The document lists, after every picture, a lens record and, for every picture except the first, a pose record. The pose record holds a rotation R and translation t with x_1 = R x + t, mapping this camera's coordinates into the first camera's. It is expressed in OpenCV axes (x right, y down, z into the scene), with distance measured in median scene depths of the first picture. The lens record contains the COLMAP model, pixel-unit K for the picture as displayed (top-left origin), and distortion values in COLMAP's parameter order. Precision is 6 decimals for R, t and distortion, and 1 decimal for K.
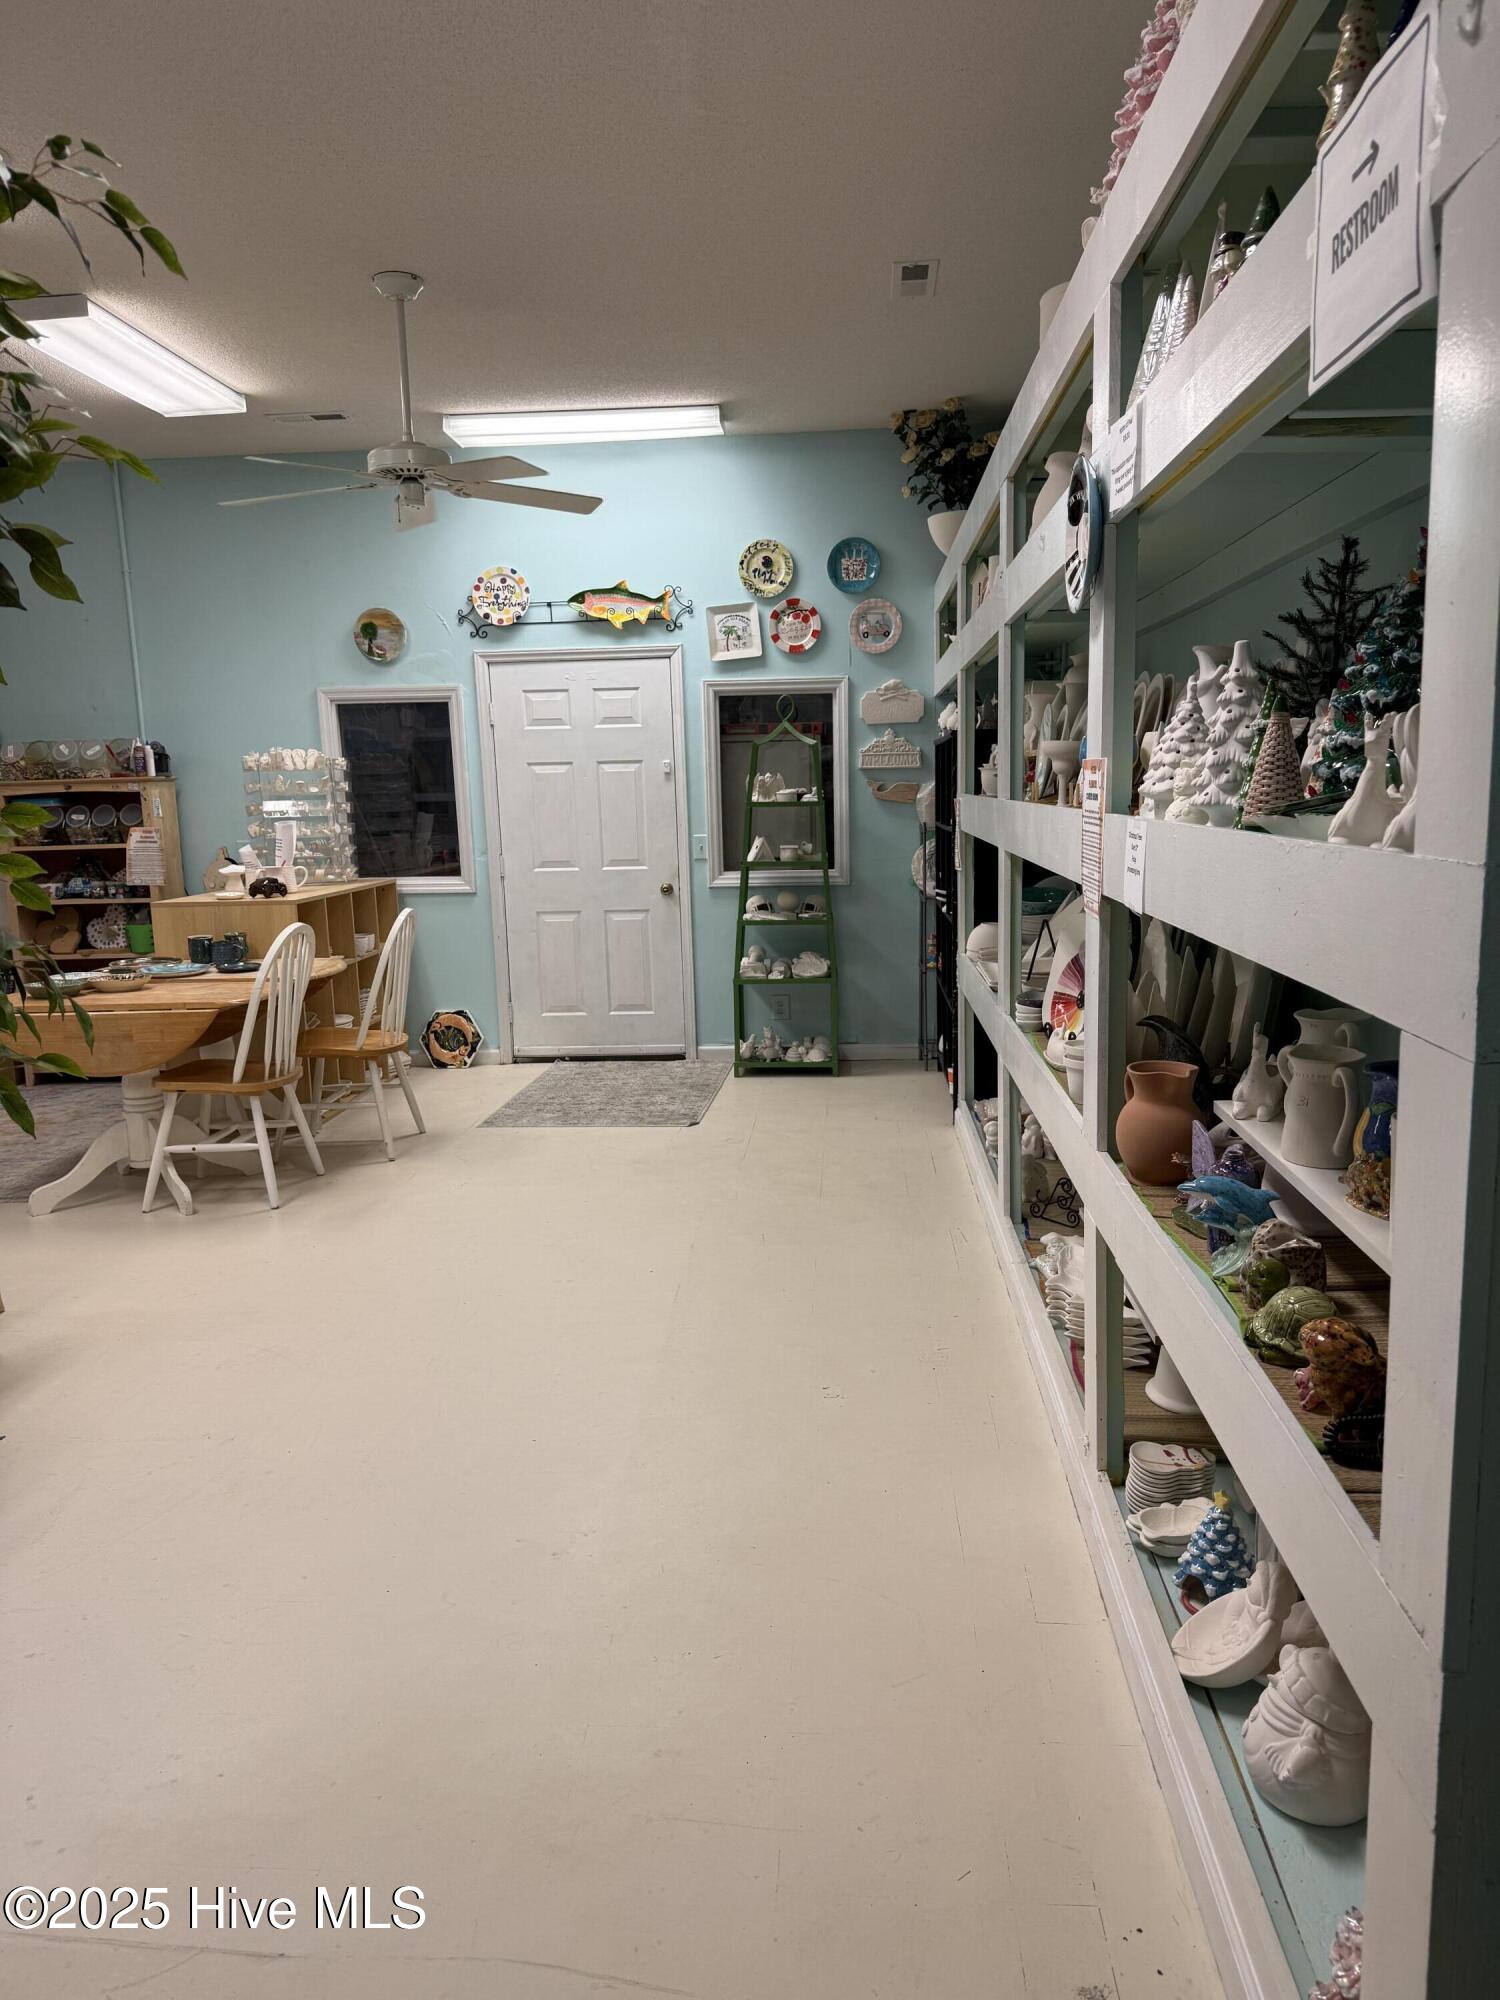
lens RADIAL K [[1409.7, 0, 756.2], [0, 1409.7, 1007.0], [0, 0, 1]] dist [-0.005805, -0.002714]
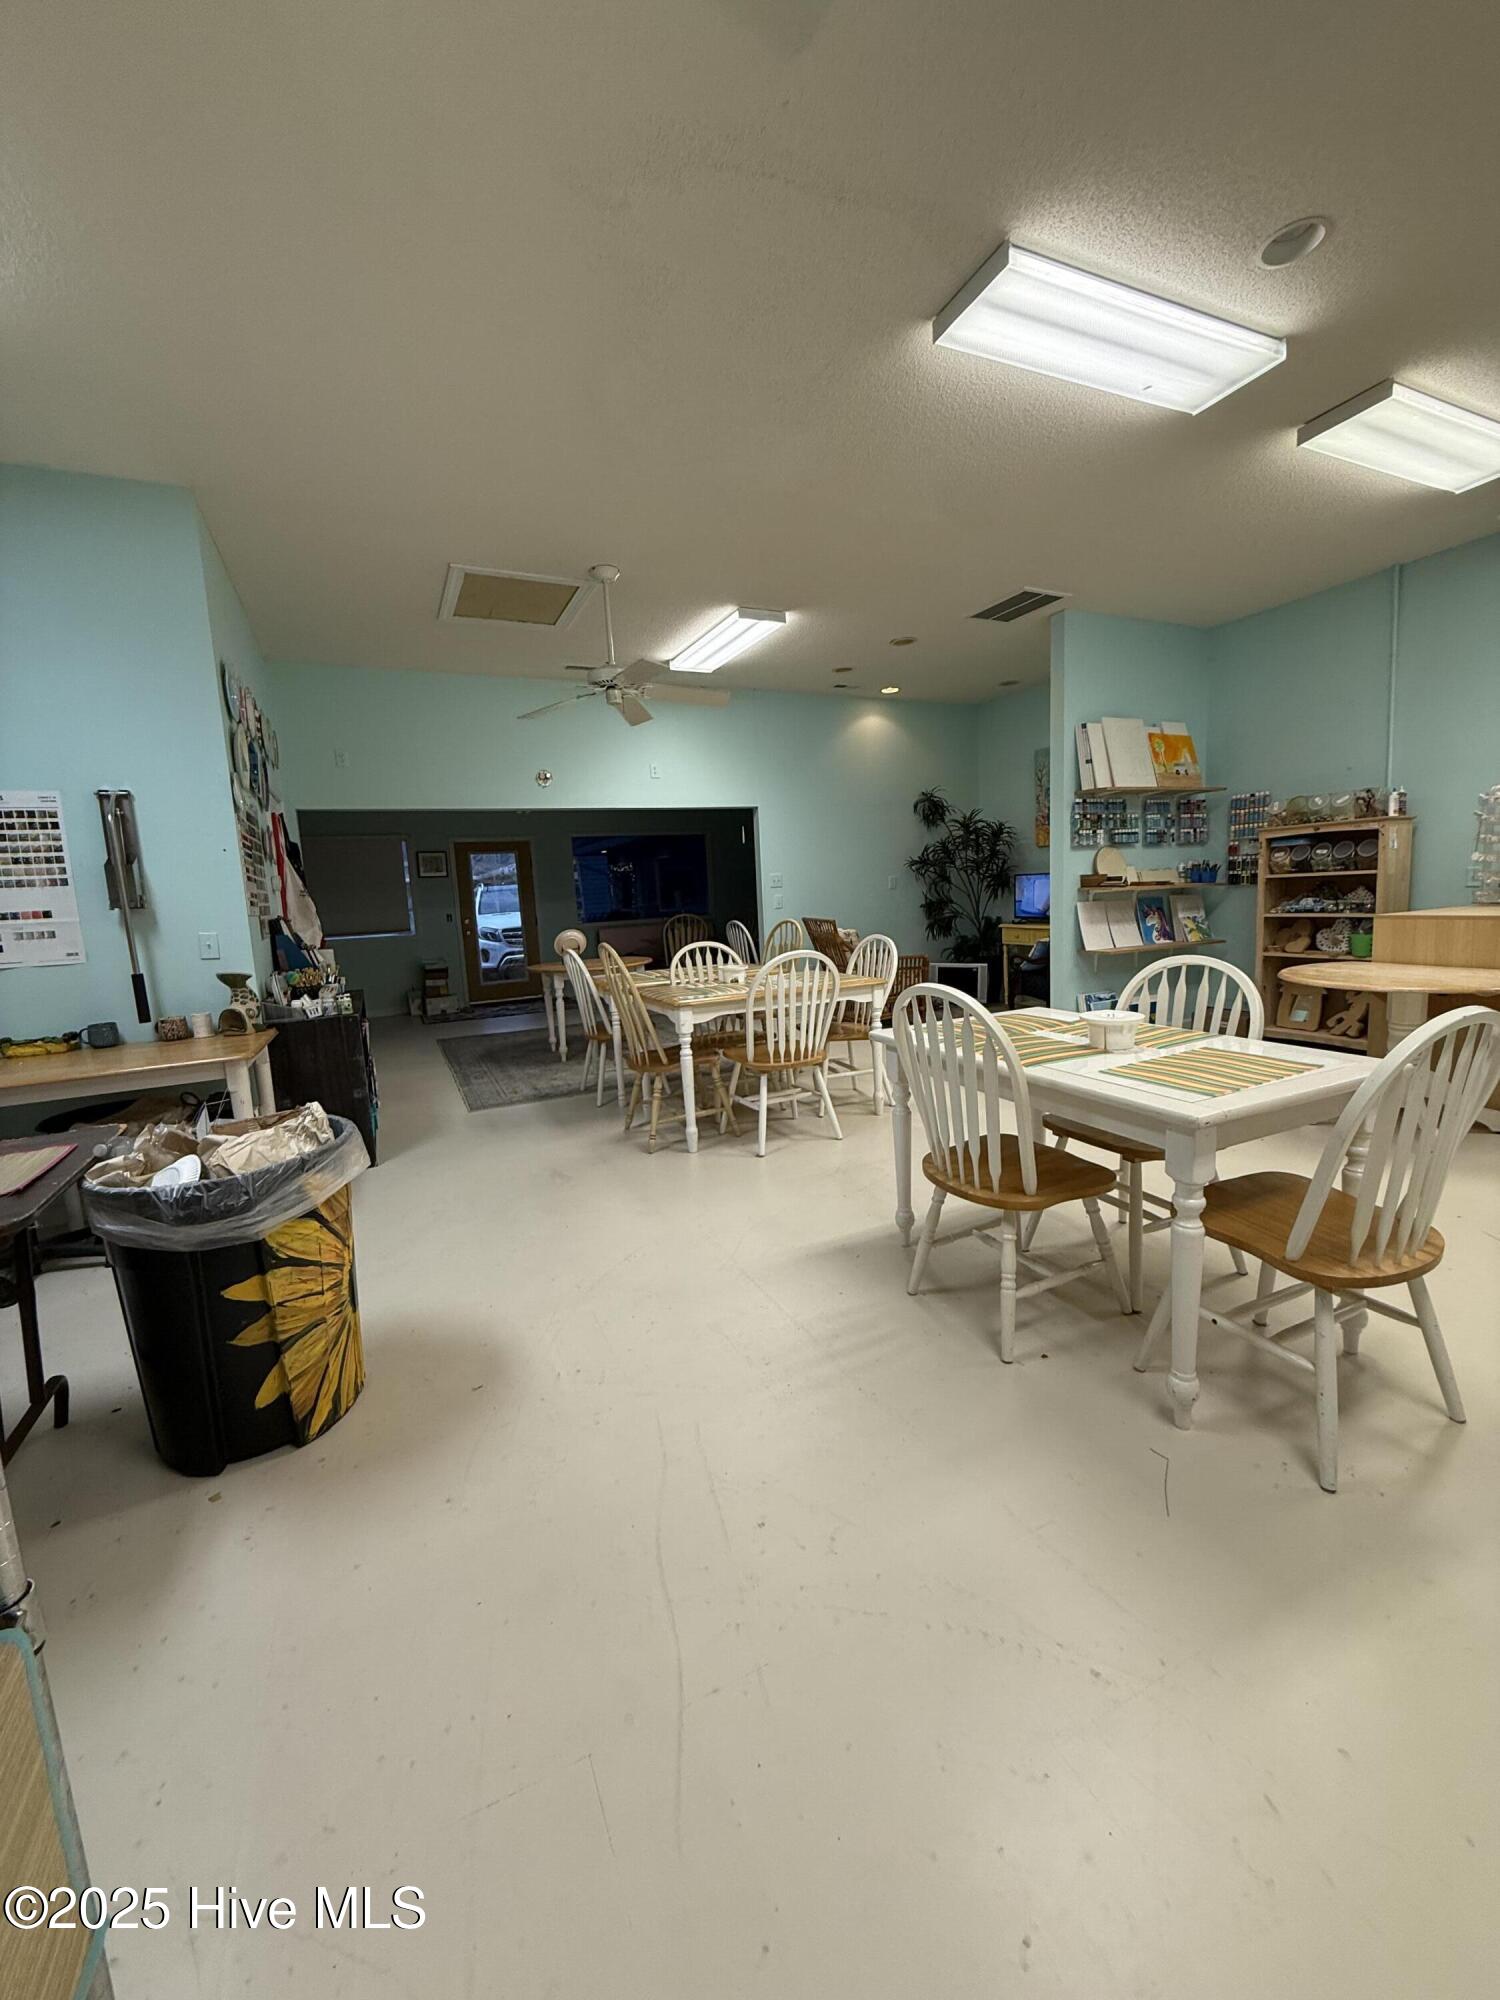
lens RADIAL K [[797.9, 0, 754.8], [0, 797.9, 1006.0], [0, 0, 1]] dist [0.000076, -0.000184]
pose [[0.483572, 0.128476, -0.865824, -0.068646], [-0.089343, 0.991248, 0.097188, -0.015503], [0.870733, 0.030358, 0.490818, 0.166184]]
